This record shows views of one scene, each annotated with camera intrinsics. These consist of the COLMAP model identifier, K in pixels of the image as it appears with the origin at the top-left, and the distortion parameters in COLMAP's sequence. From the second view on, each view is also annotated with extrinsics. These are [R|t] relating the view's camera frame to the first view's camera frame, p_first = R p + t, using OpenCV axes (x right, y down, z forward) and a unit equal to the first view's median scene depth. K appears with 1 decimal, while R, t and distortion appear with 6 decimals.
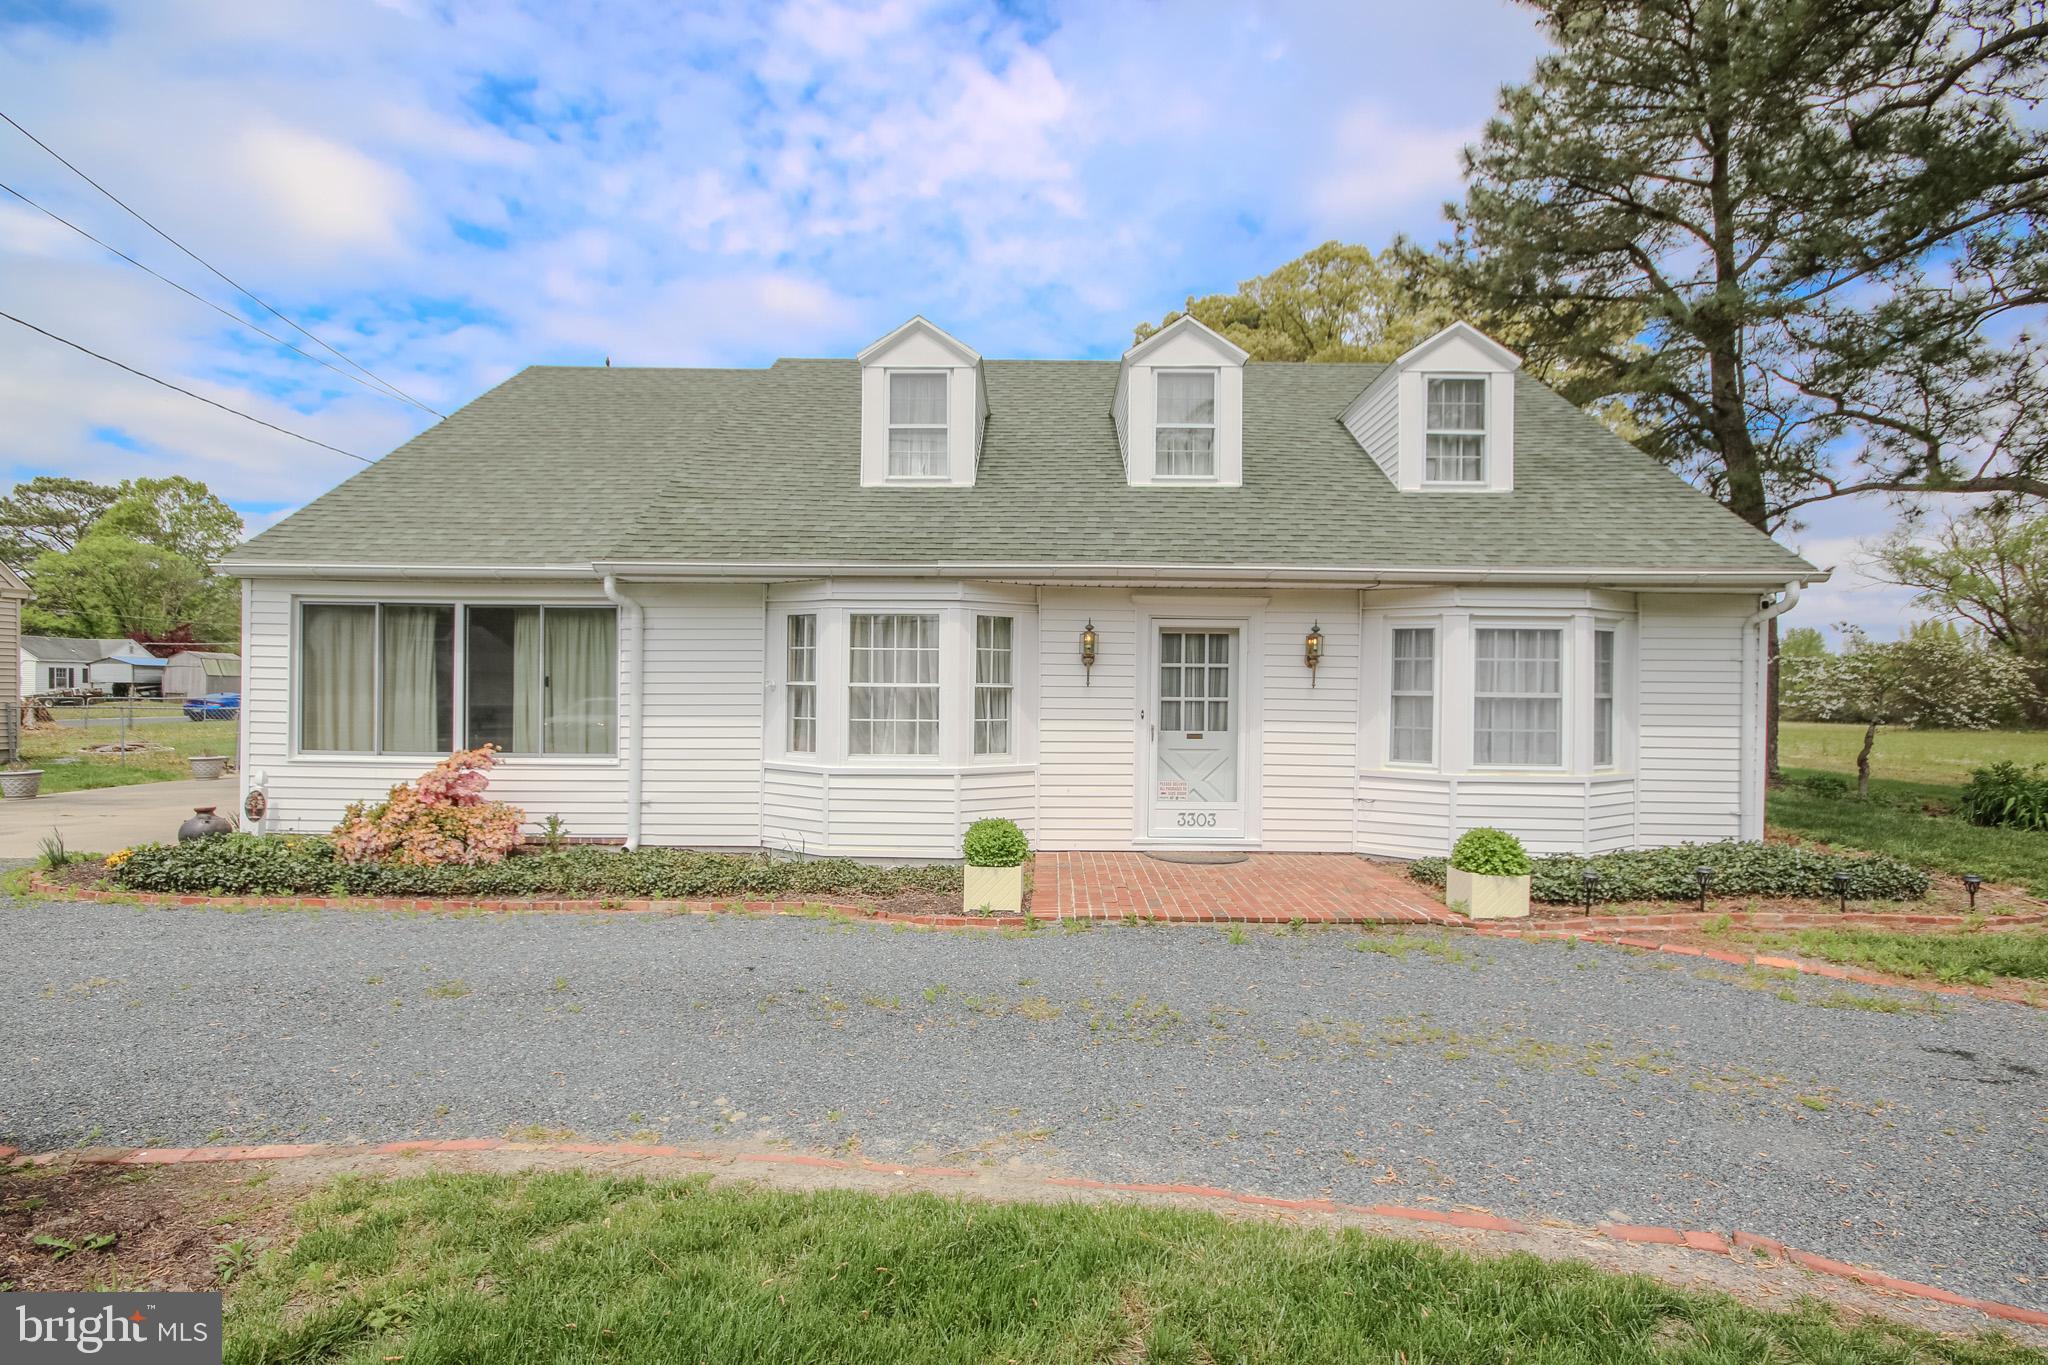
lens RADIAL K [[960.6, 0, 1035.5], [0, 960.6, 686.7], [0, 0, 1]] dist [-0.007545, 0.000734]
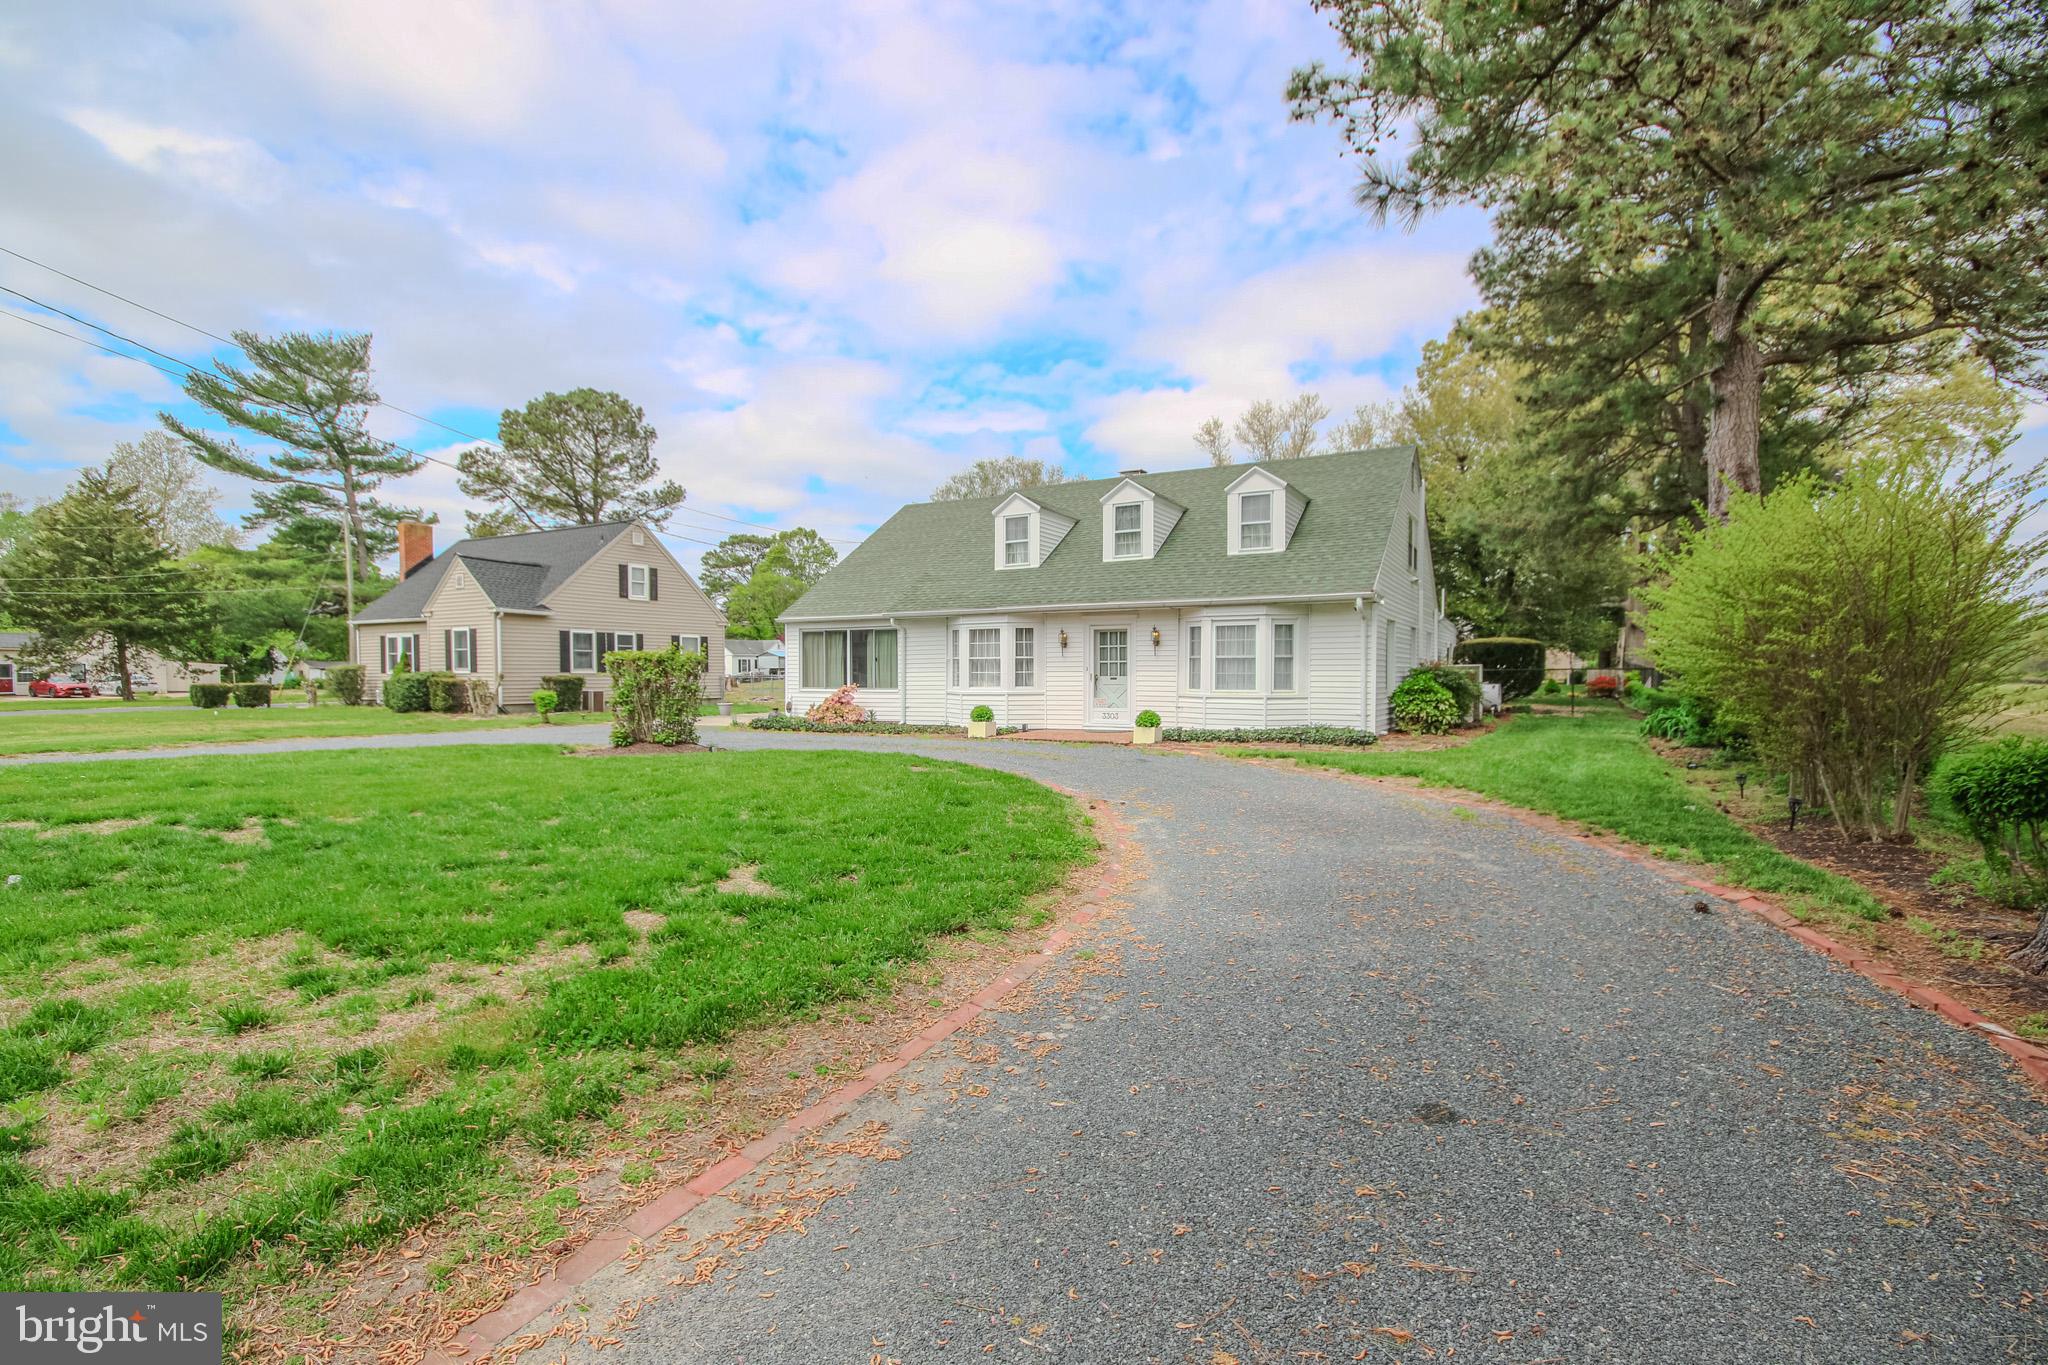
lens RADIAL K [[936.0, 0, 1032.7], [0, 936.0, 677.8], [0, 0, 1]] dist [-0.001882, -0.000019]
pose [[0.877657, -0.009599, -0.479193, 1.045470], [0.016229, 0.999821, 0.009695, 0.026149], [0.479014, -0.016285, 0.877656, -0.981530]]
